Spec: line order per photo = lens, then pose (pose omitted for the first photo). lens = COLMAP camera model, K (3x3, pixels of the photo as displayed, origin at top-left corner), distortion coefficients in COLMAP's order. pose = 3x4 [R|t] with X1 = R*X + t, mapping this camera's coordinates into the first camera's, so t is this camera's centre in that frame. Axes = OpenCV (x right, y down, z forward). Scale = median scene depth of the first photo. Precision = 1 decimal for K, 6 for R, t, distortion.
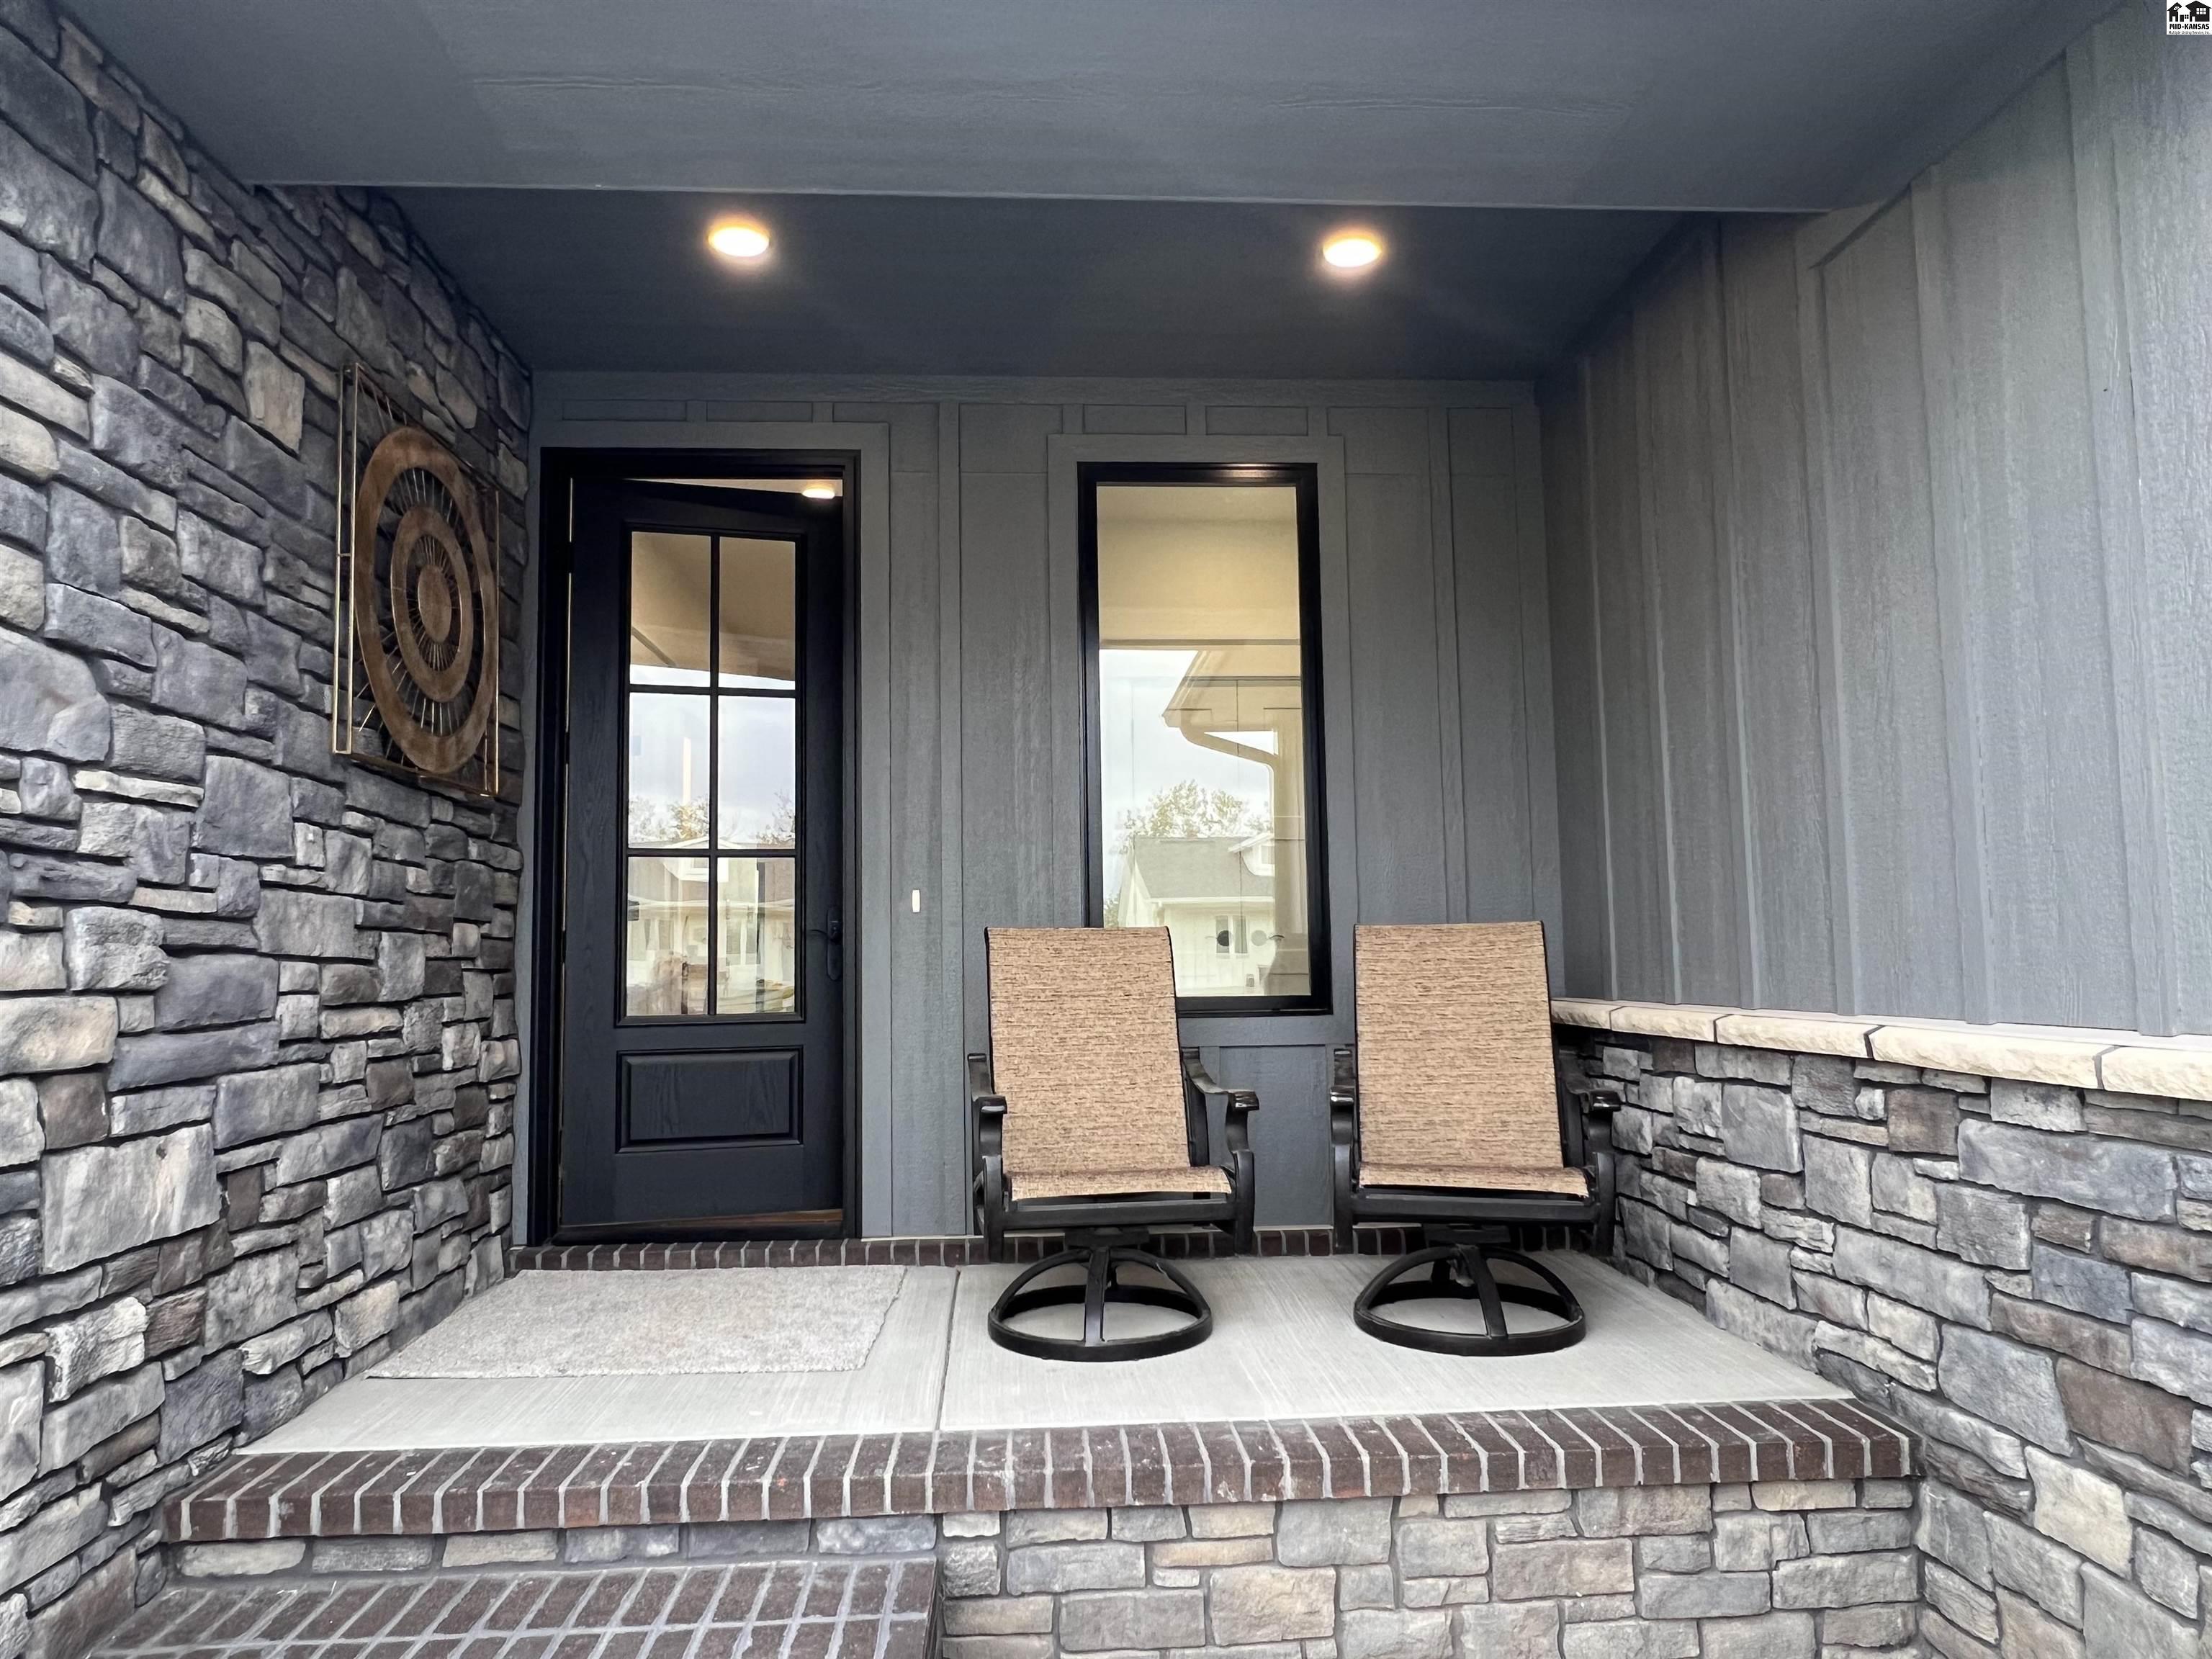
lens RADIAL K [[1417.0, 0, 1096.1], [0, 1417.0, 843.8], [0, 0, 1]] dist [0.004034, -0.005674]
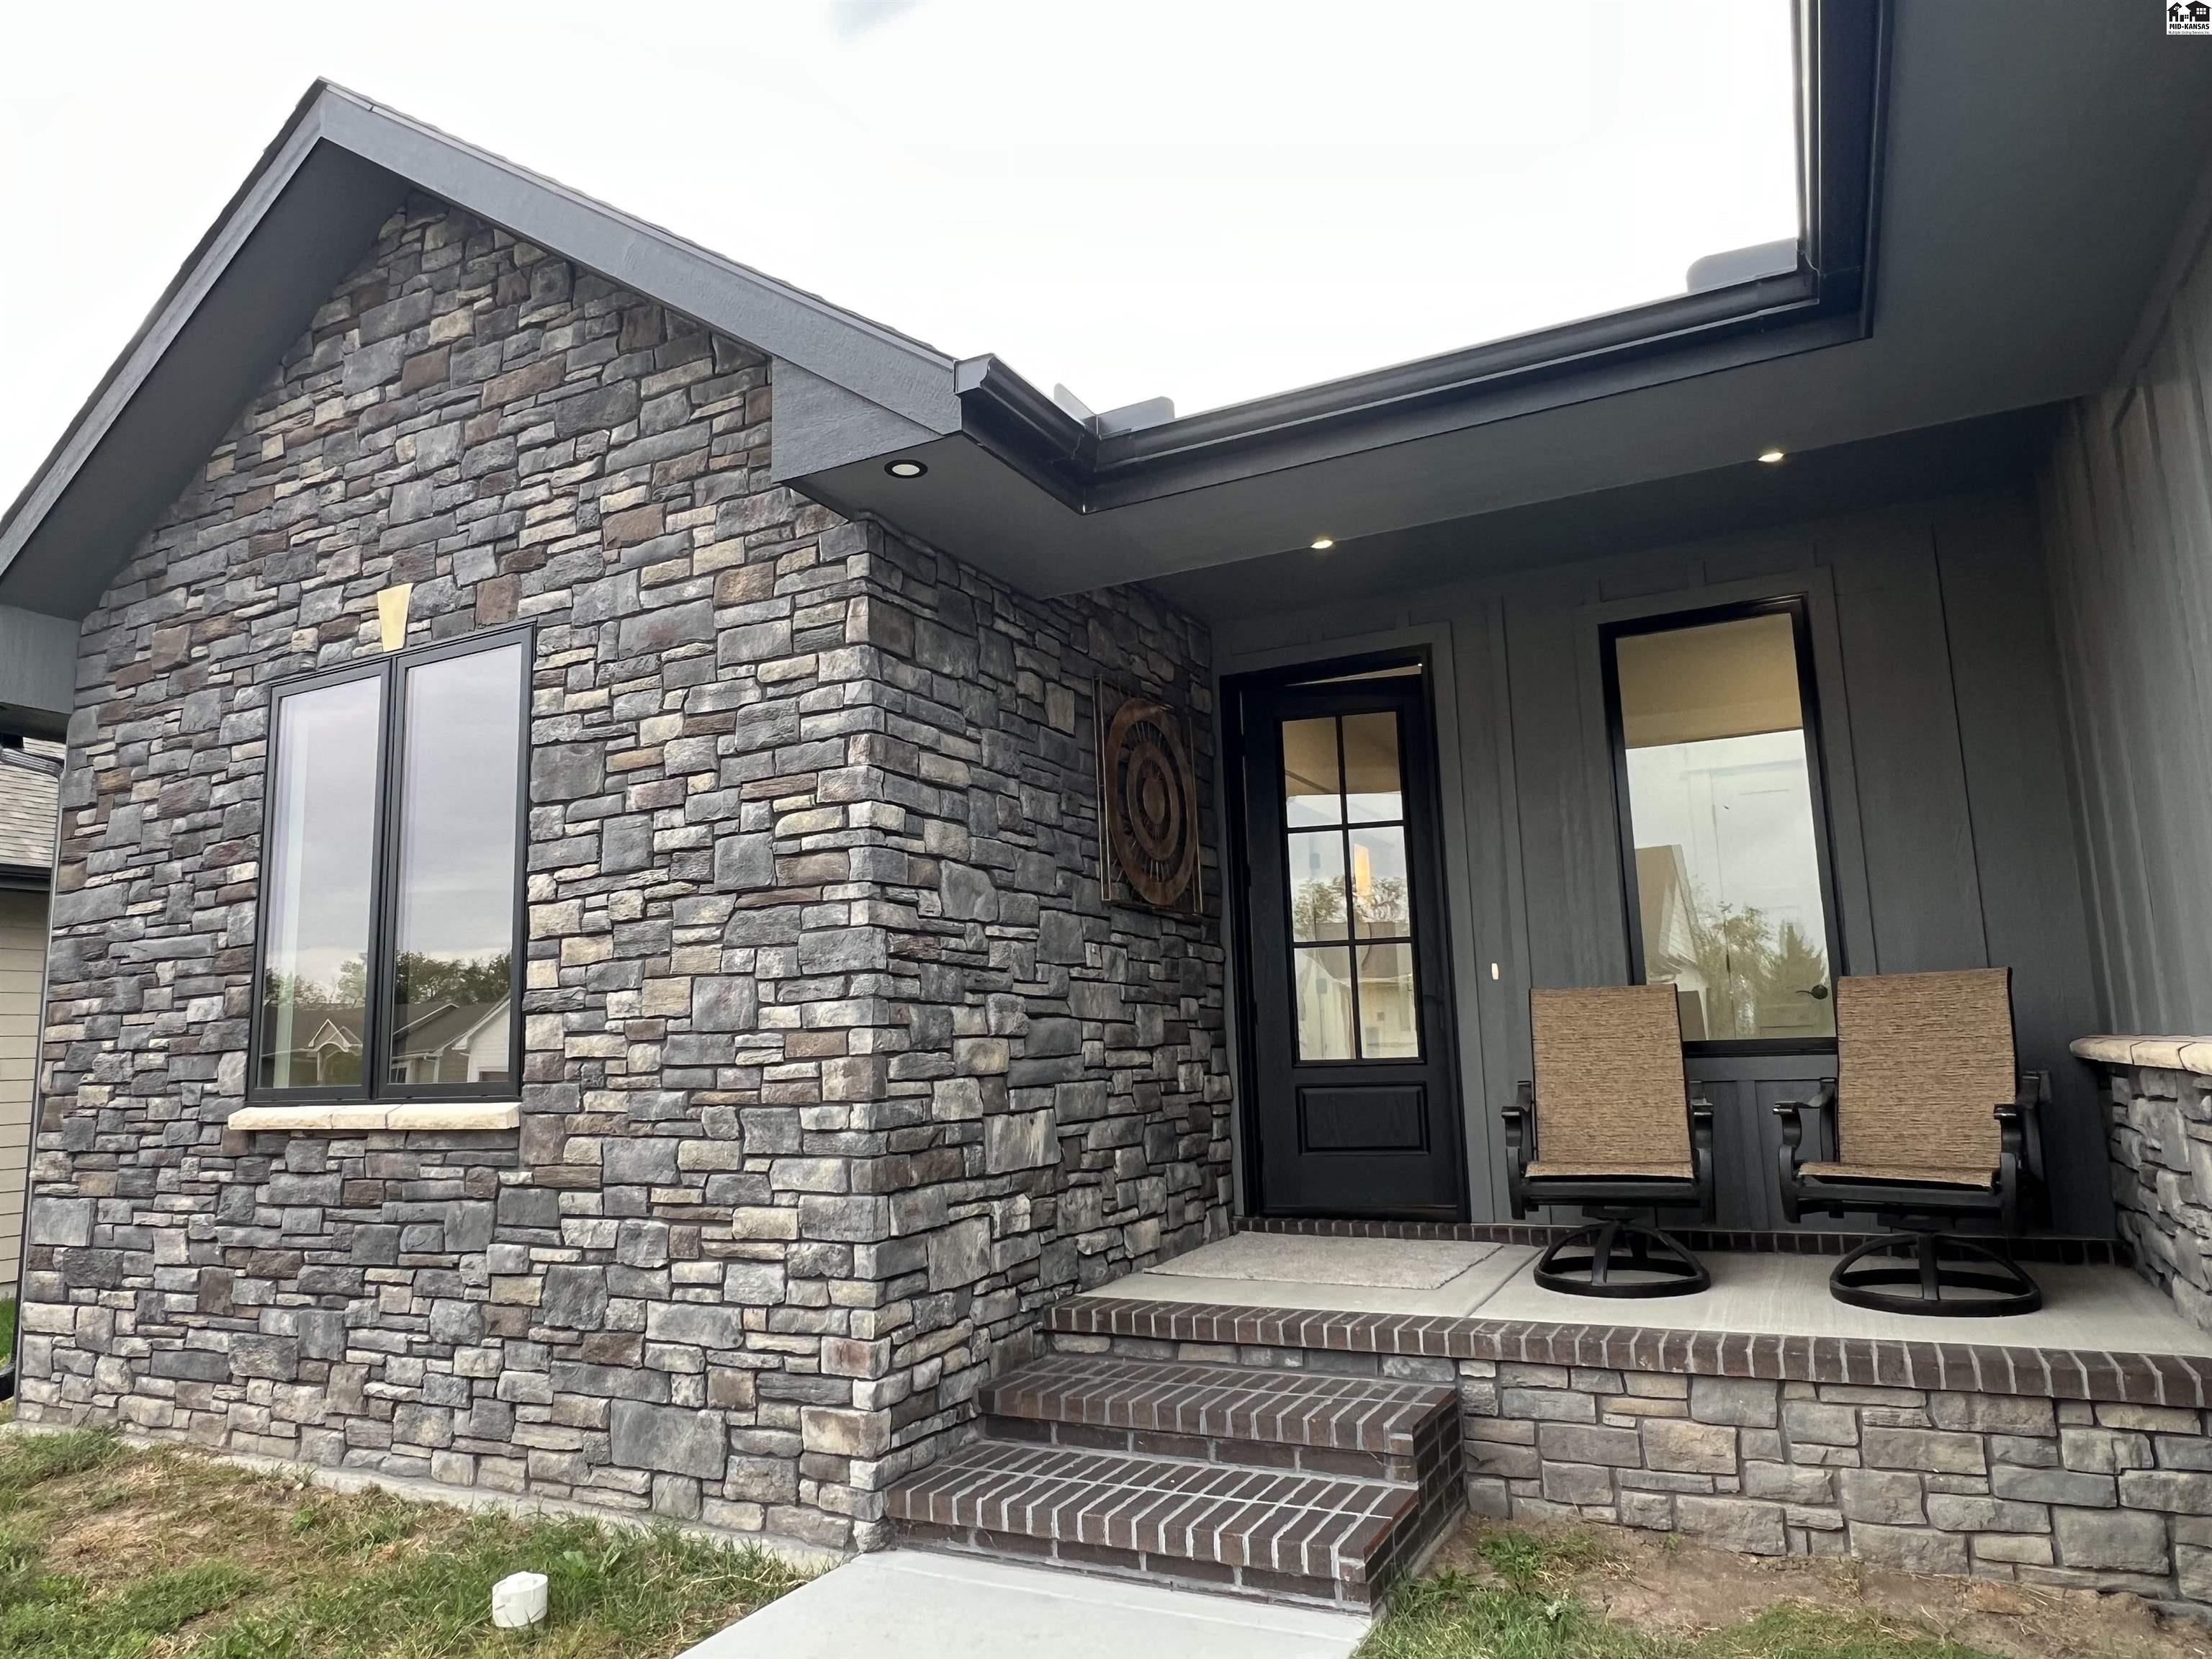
lens RADIAL K [[1417.0, 0, 1096.1], [0, 1417.0, 843.8], [0, 0, 1]] dist [0.004034, -0.005674]
pose [[0.861944, -0.086261, -0.499611, 0.370428], [0.060849, 0.995898, -0.066969, -0.020438], [0.503339, 0.027323, 0.863657, -0.568096]]
